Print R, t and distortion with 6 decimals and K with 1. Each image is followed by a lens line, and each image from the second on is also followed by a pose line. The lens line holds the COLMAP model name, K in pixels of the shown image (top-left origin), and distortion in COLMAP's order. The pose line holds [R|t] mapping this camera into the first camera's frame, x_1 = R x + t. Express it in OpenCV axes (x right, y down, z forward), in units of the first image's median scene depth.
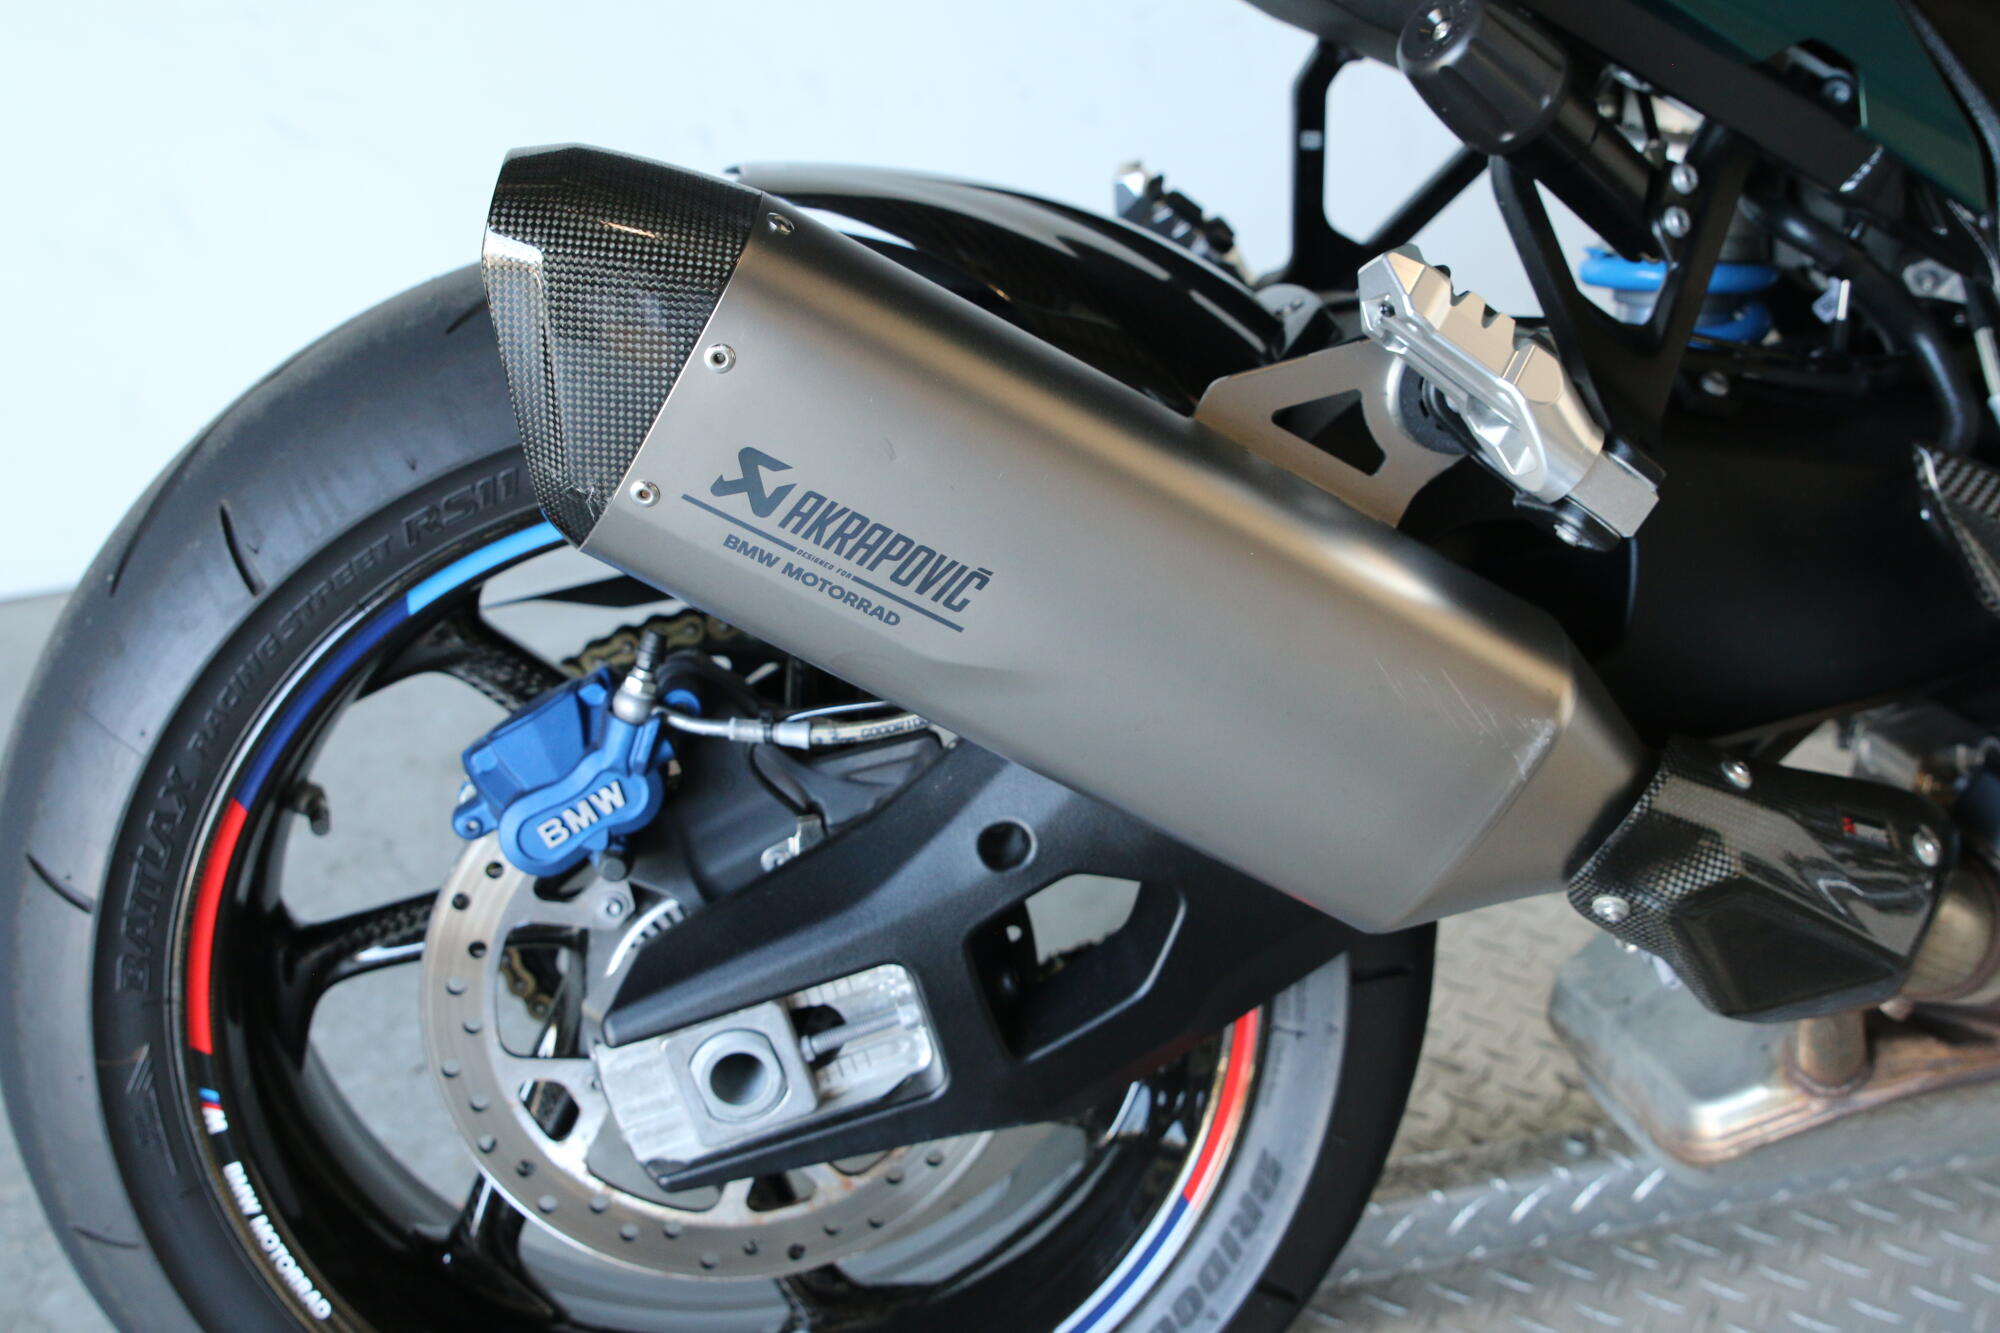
lens RADIAL K [[2493.4, 0, 1002.6], [0, 2493.4, 635.4], [0, 0, 1]] dist [-0.120557, 0.125628]
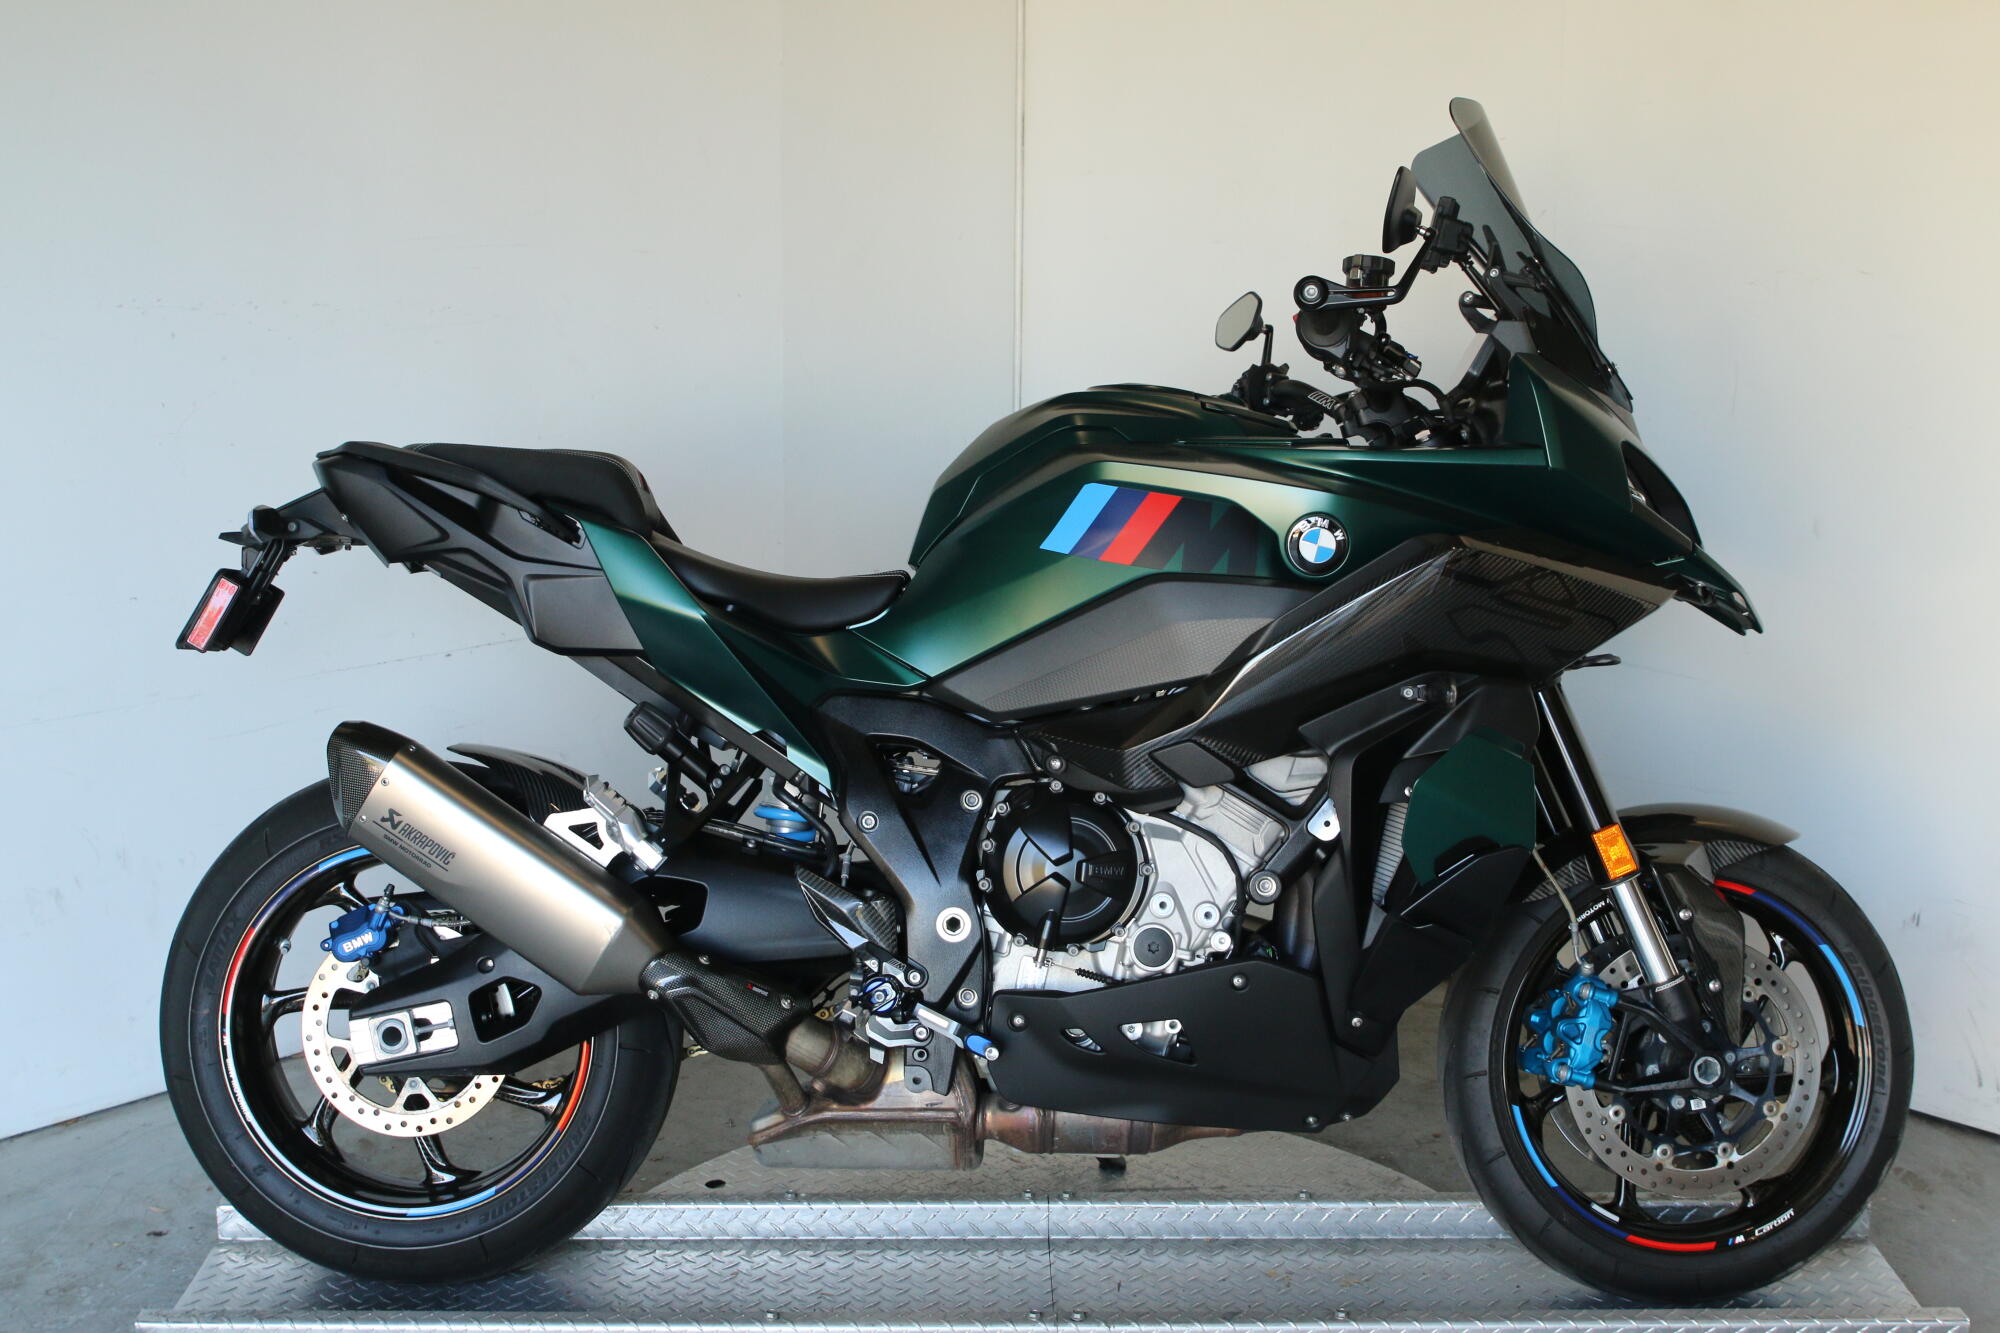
lens RADIAL K [[2551.4, 0, 1000.0], [0, 2551.4, 666.5], [0, 0, 1]] dist [-0.087661, 0.092469]
pose [[0.984190, 0.088929, -0.153173, 1.027900], [-0.126827, 0.957516, -0.258995, 0.444901], [0.123633, 0.274327, 0.953656, -1.910849]]
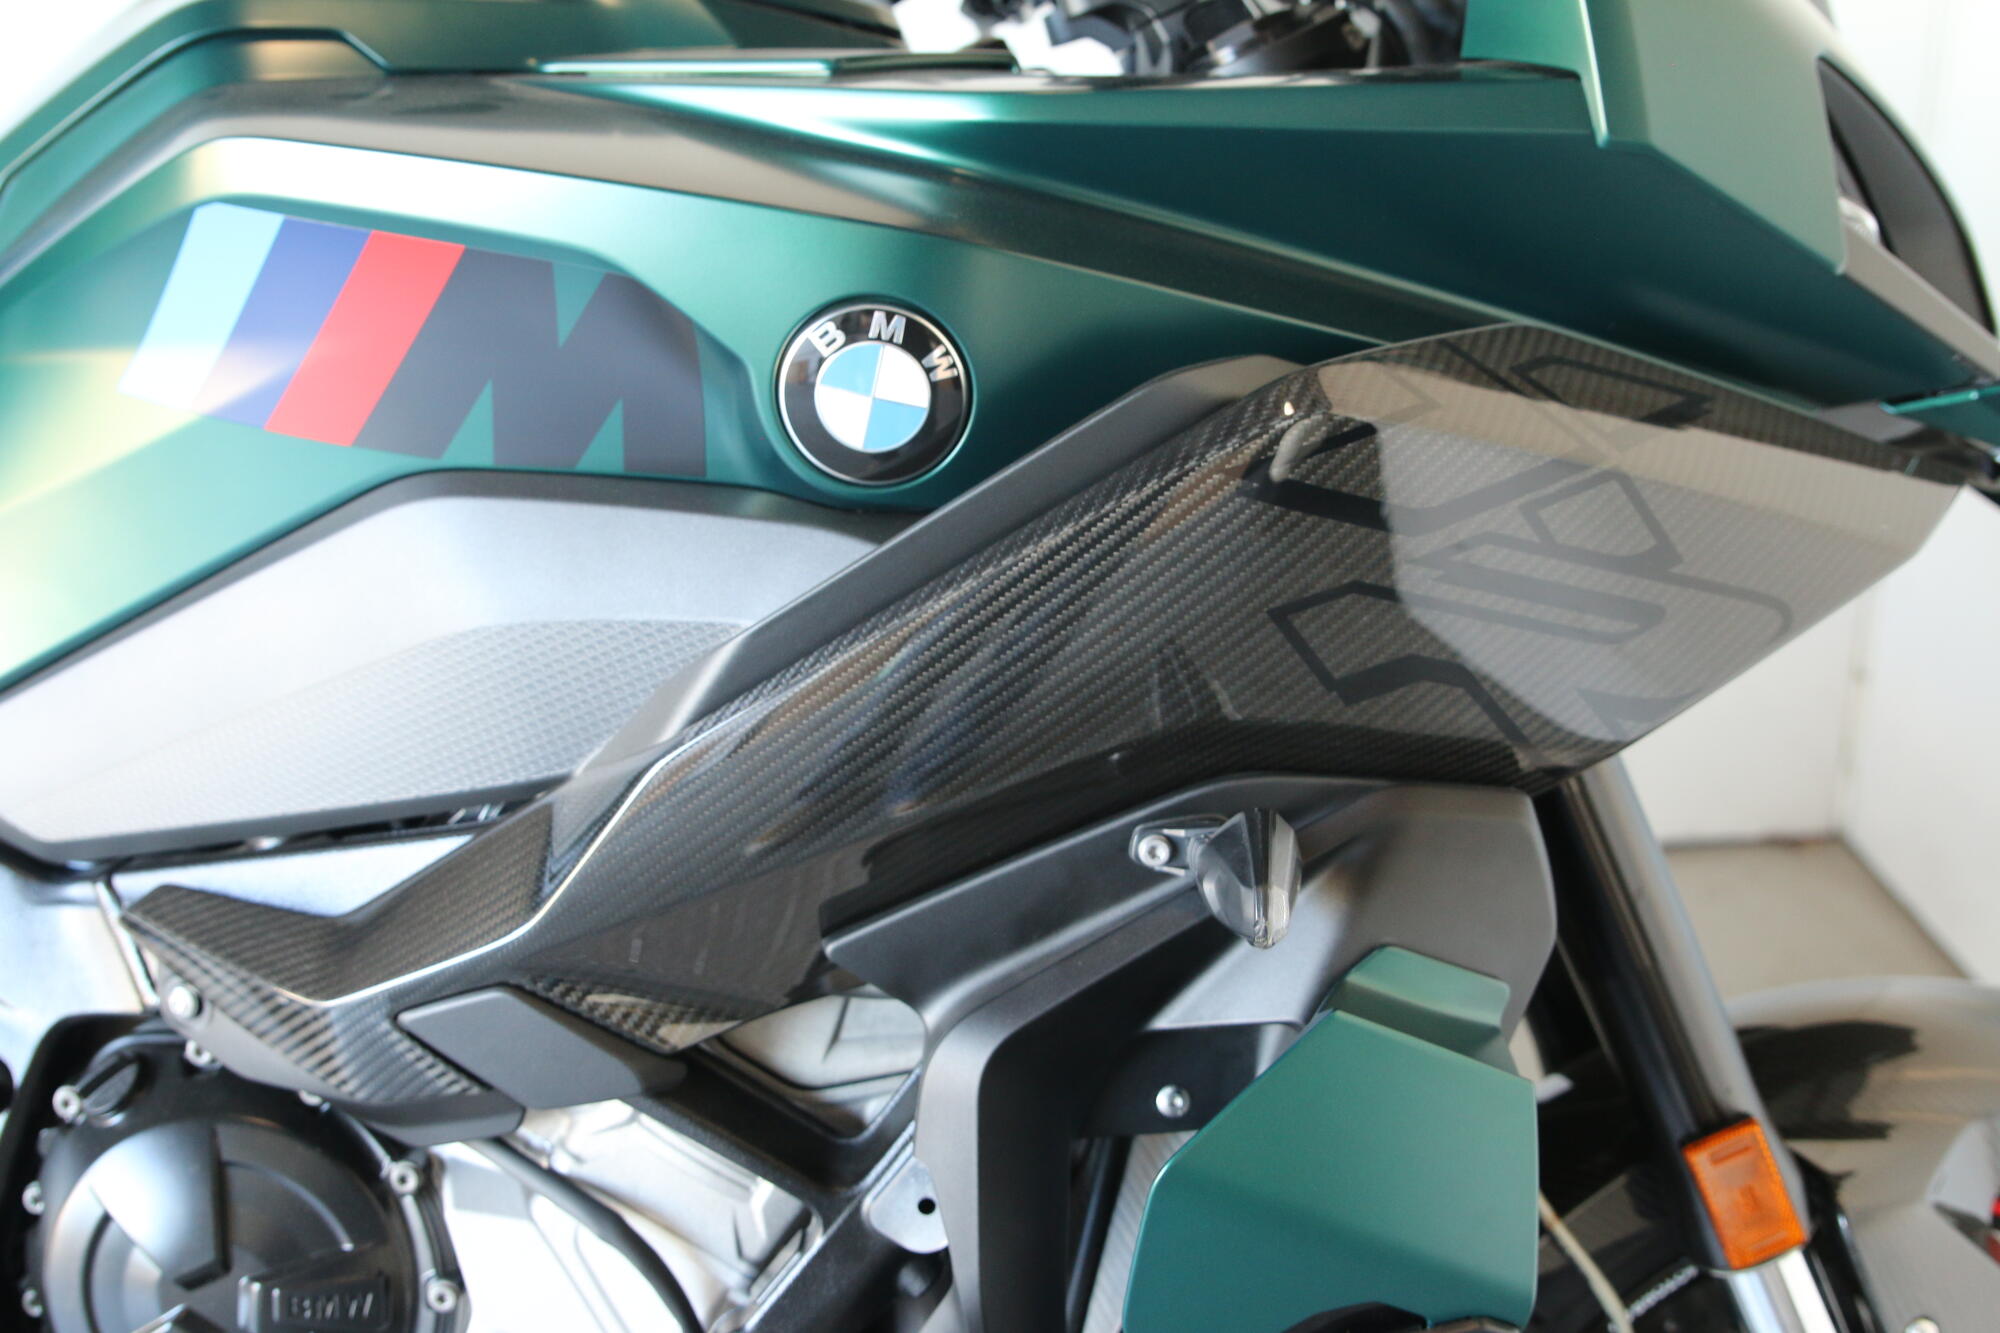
lens RADIAL K [[2493.4, 0, 1002.6], [0, 2493.4, 635.4], [0, 0, 1]] dist [-0.120557, 0.125628]
pose [[0.987063, 0.098536, -0.126479, 1.095725], [-0.113450, 0.986666, -0.116699, -0.294131], [0.113294, 0.129539, 0.985081, -0.022575]]
